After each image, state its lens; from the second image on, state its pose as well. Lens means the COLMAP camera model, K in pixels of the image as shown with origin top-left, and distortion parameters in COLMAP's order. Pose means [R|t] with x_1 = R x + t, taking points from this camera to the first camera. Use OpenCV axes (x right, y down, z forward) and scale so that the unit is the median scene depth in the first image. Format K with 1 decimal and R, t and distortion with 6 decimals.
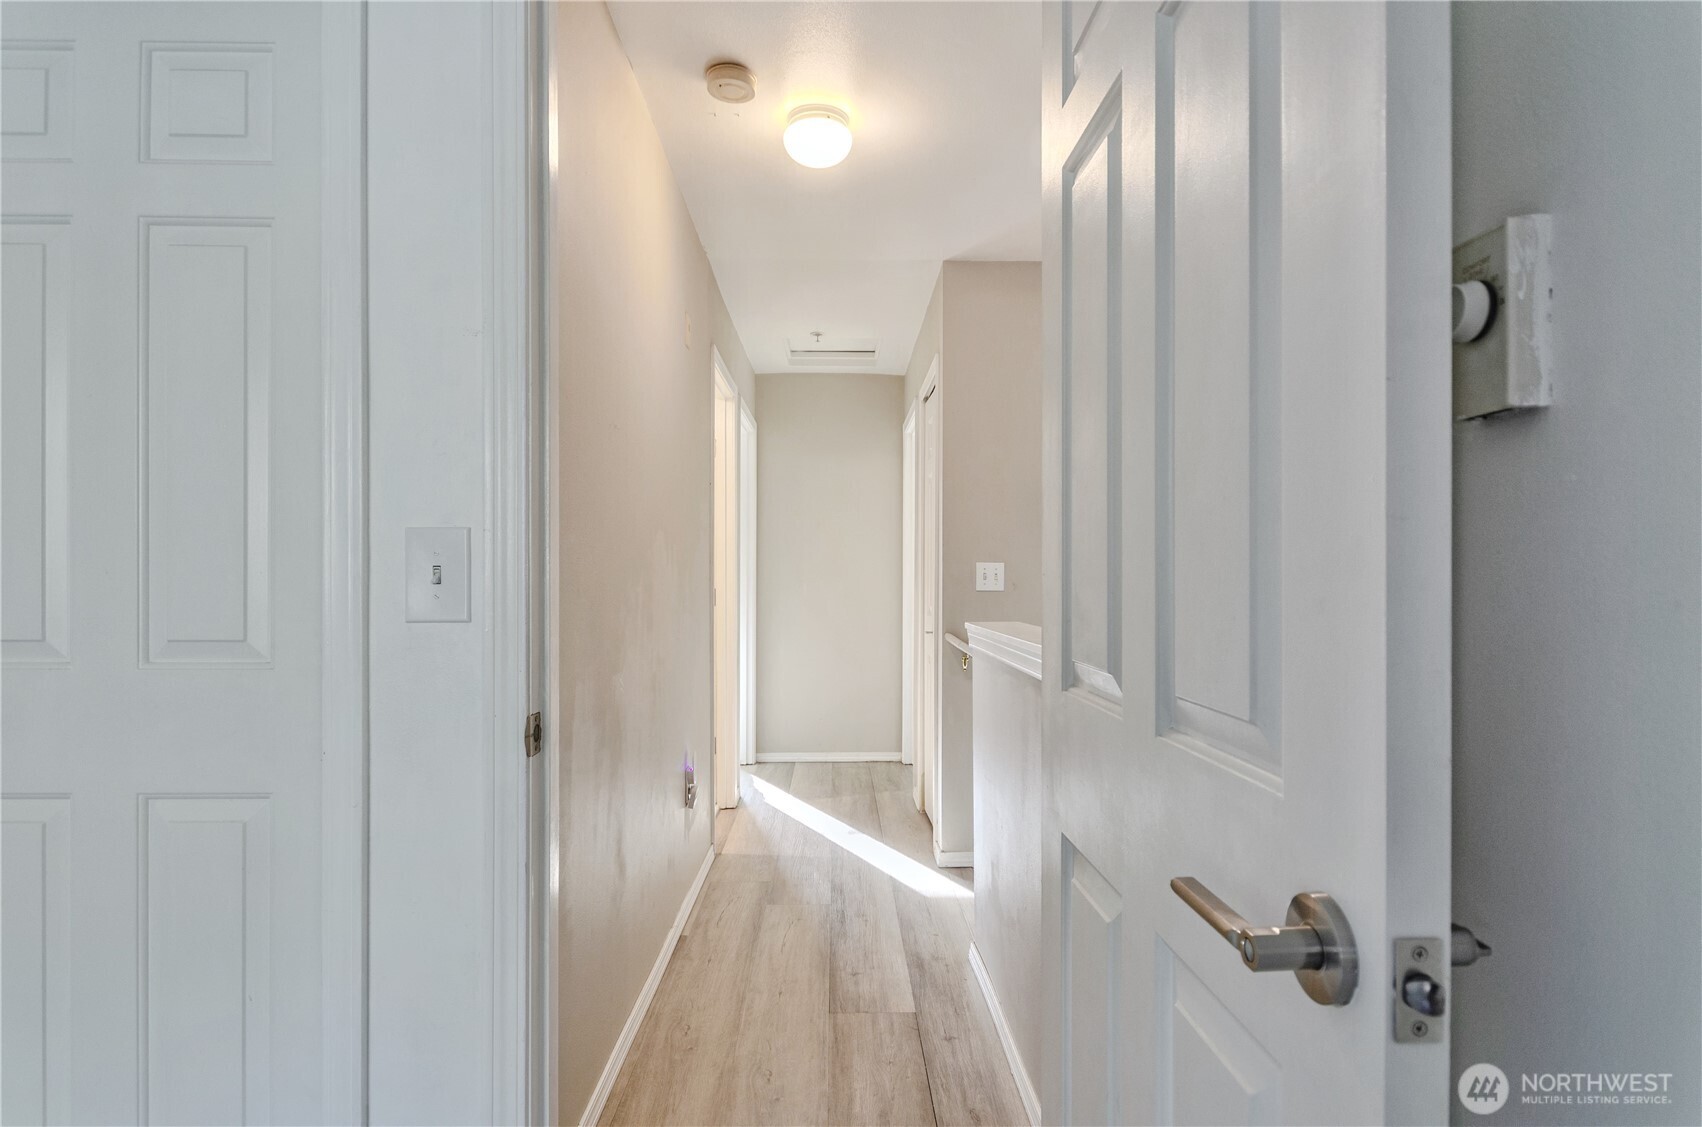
lens RADIAL K [[911.2, 0, 850.8], [0, 911.2, 571.2], [0, 0, 1]] dist [-0.000934, -0.000034]
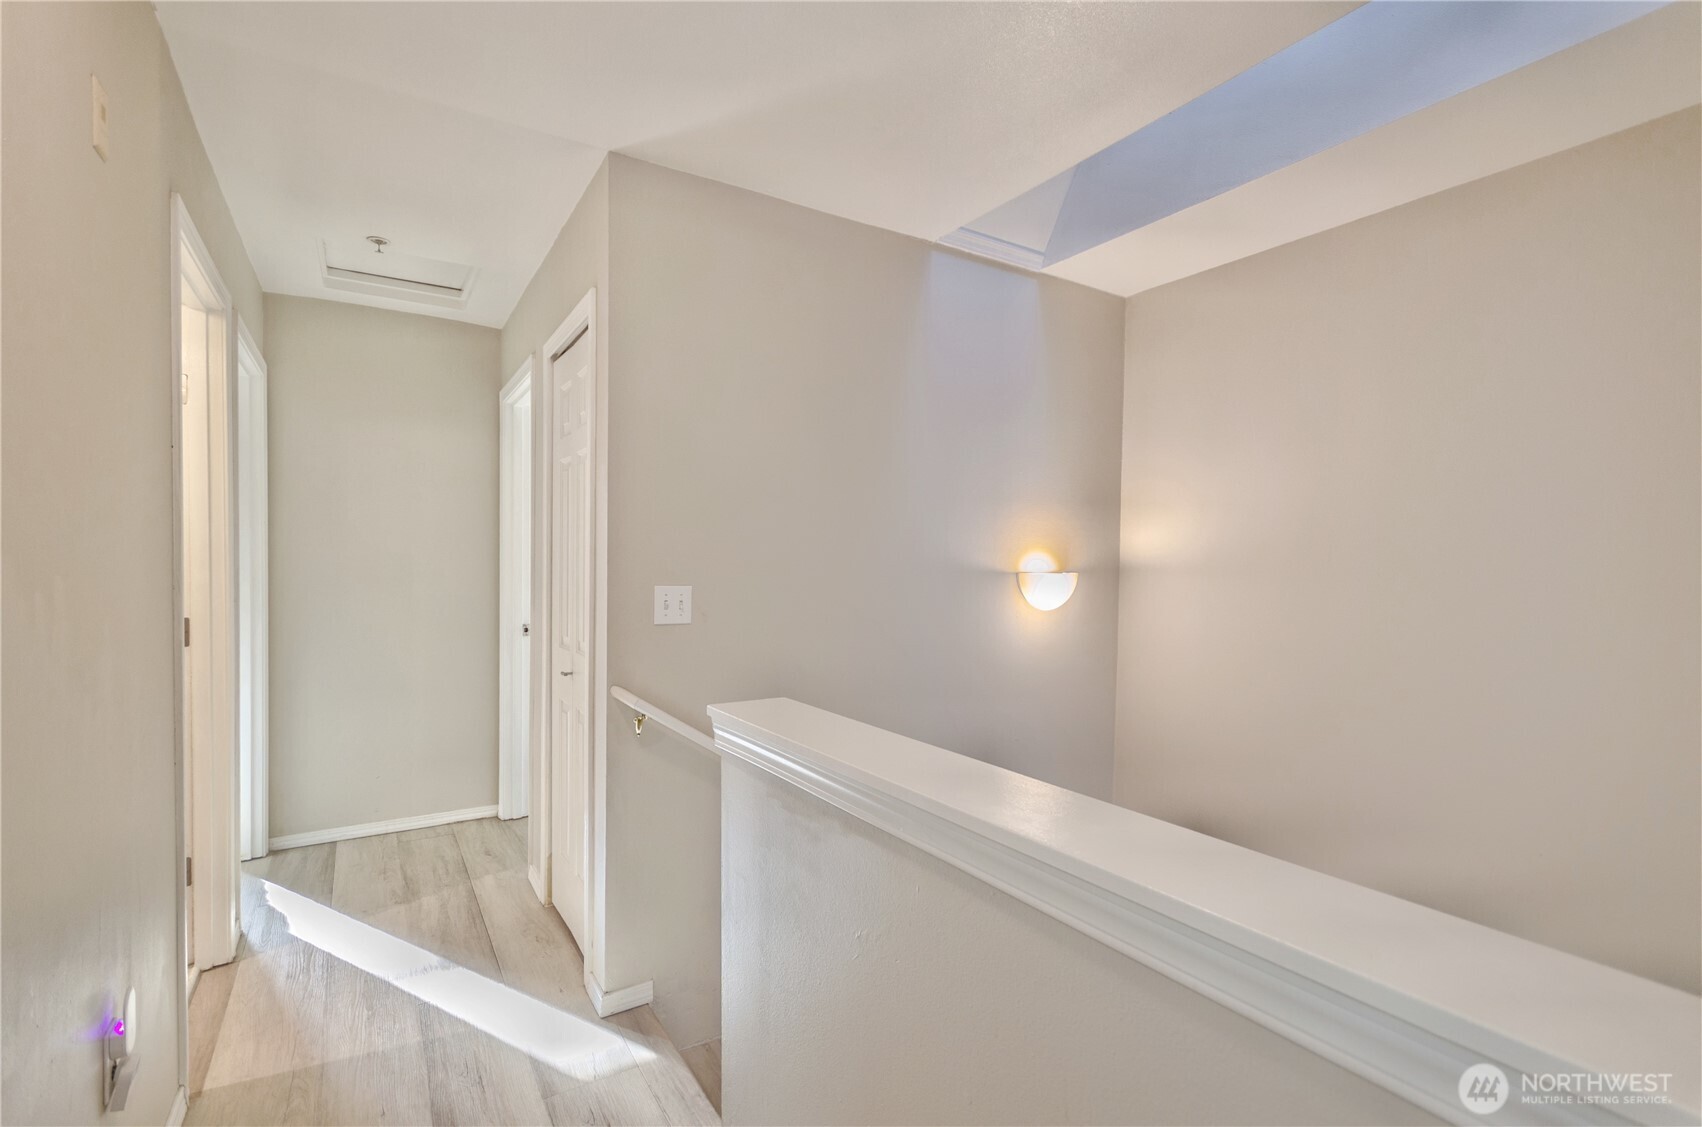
lens RADIAL K [[769.4, 0, 863.0], [0, 769.4, 573.3], [0, 0, 1]] dist [0.005492, -0.006231]
pose [[0.846038, -0.002569, 0.533117, -0.039555], [-0.012700, 0.999607, 0.024972, -0.029986], [-0.532972, -0.027898, 0.845673, 0.318214]]
